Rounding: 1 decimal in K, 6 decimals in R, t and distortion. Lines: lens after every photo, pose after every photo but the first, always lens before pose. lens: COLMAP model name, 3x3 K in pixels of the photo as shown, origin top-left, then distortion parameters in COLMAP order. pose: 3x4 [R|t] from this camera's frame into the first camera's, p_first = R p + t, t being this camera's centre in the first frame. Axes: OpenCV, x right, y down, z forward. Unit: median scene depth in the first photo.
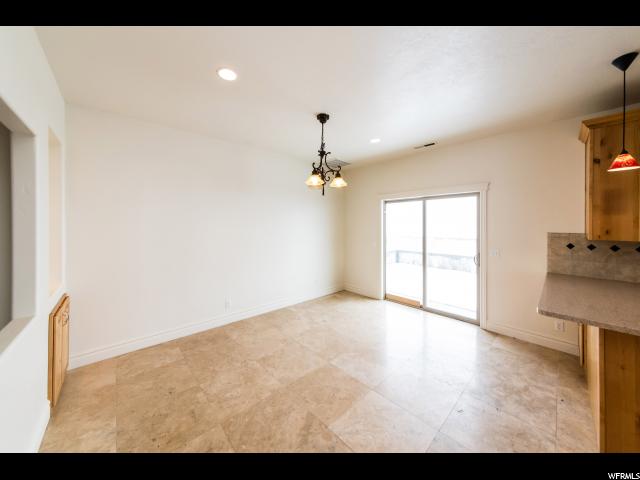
lens RADIAL K [[227.8, 0, 312.1], [0, 227.8, 225.3], [0, 0, 1]] dist [-0.001983, 0.000325]
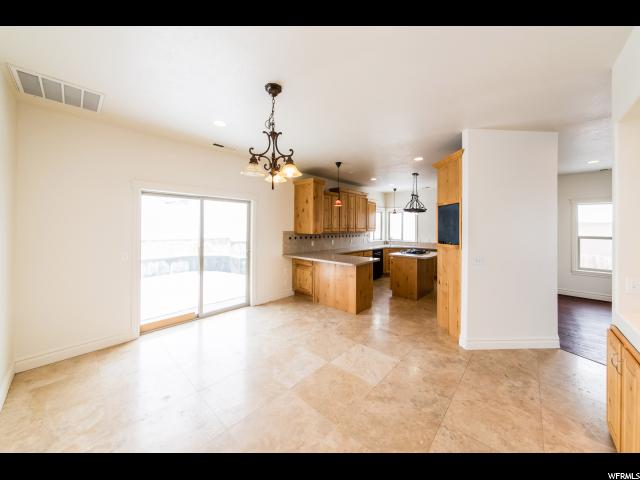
lens RADIAL K [[227.8, 0, 331.4], [0, 227.8, 223.6], [0, 0, 1]] dist [-0.001983, 0.000325]
pose [[-0.139655, 0.013224, 0.990112, -0.759277], [-0.008546, 0.999857, -0.014560, -0.003421], [-0.990163, -0.010494, -0.139522, 0.924750]]
